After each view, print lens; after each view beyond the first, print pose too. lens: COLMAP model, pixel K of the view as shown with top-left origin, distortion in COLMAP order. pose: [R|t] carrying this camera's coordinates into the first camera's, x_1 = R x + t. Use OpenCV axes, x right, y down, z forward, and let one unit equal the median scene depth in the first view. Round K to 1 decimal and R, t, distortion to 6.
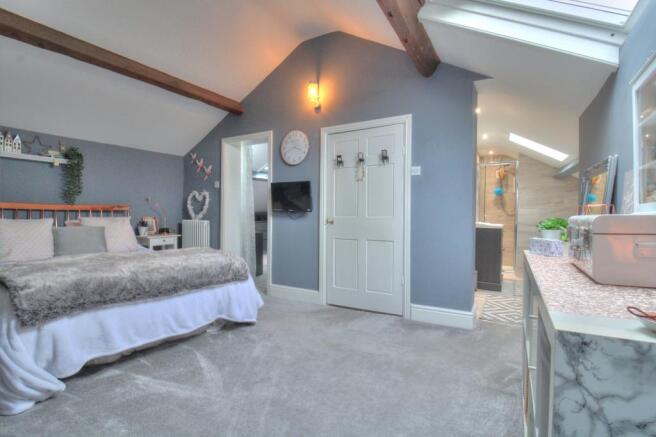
lens RADIAL K [[331.2, 0, 327.4], [0, 331.2, 219.6], [0, 0, 1]] dist [0.005878, 0.000488]
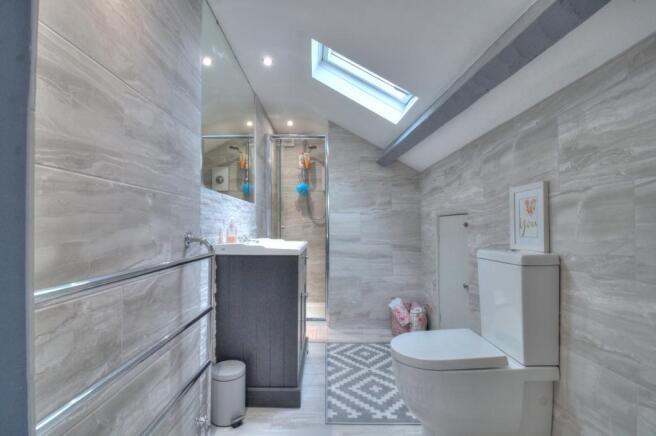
lens RADIAL K [[331.2, 0, 327.0], [0, 331.2, 220.3], [0, 0, 1]] dist [0.005878, 0.000488]
pose [[0.868031, -0.001412, 0.496508, 0.239865], [0.021406, 0.999173, -0.034582, 0.000884], [-0.496048, 0.040647, 0.867343, 0.425769]]
